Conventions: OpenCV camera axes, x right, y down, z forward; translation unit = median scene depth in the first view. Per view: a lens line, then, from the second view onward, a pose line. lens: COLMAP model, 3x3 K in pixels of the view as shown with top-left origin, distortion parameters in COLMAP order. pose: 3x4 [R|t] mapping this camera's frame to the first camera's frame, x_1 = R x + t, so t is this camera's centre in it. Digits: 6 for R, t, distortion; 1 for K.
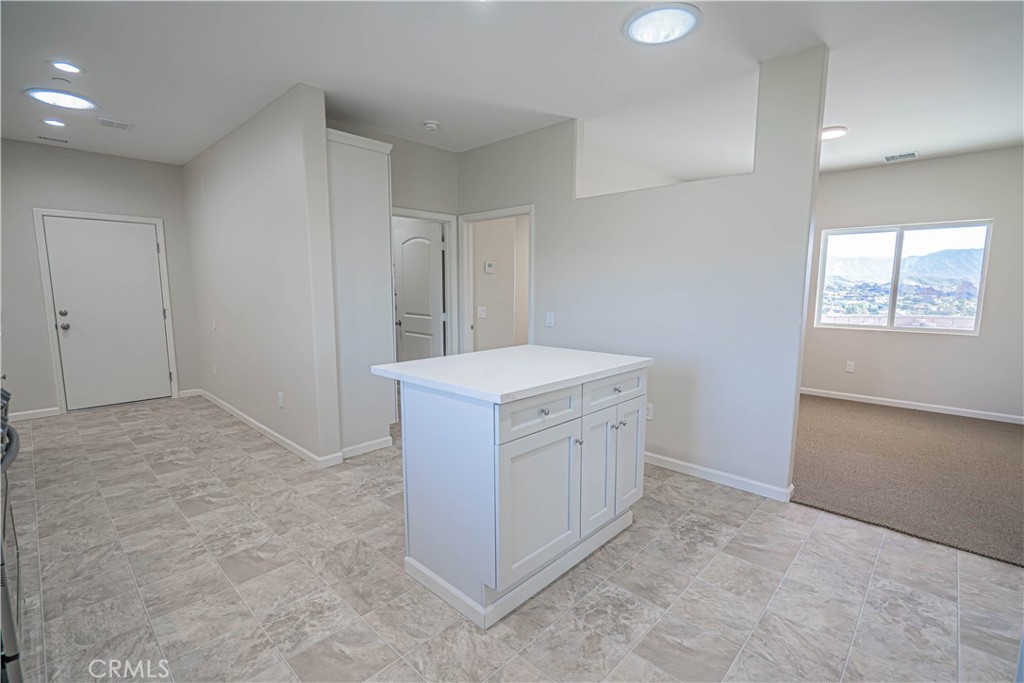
lens RADIAL K [[471.4, 0, 510.5], [0, 471.4, 344.8], [0, 0, 1]] dist [-0.005559, 0.002733]
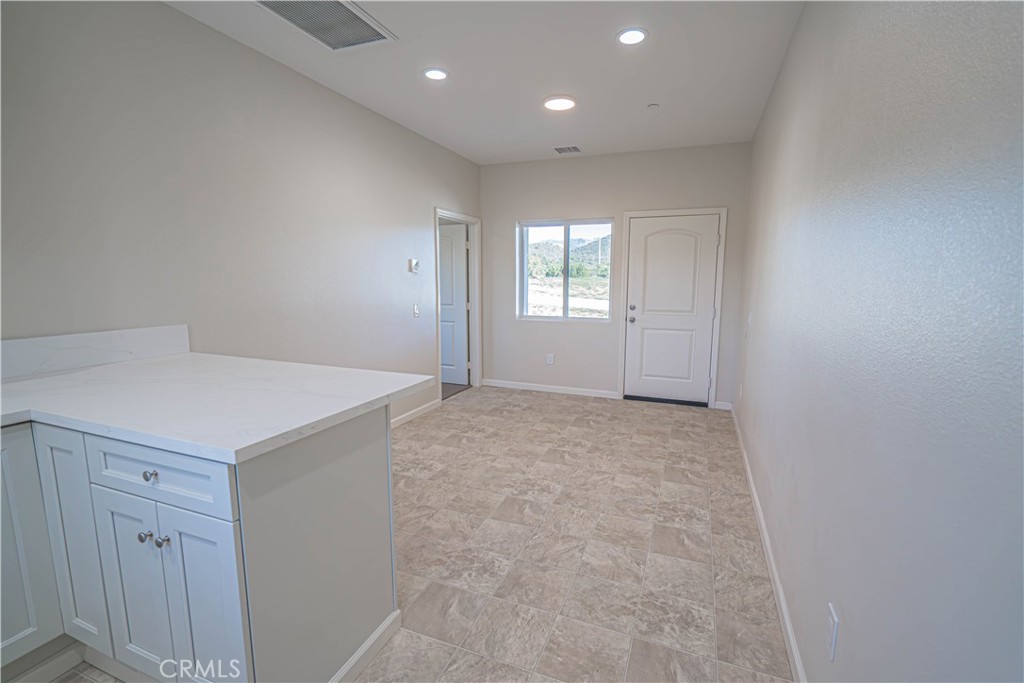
lens RADIAL K [[471.4, 0, 517.8], [0, 471.4, 345.1], [0, 0, 1]] dist [-0.005559, 0.002733]
pose [[0.351590, 0.130236, -0.927051, 0.270021], [-0.116513, 0.988664, 0.094704, -0.035065], [0.928875, 0.074717, 0.362779, 0.283419]]
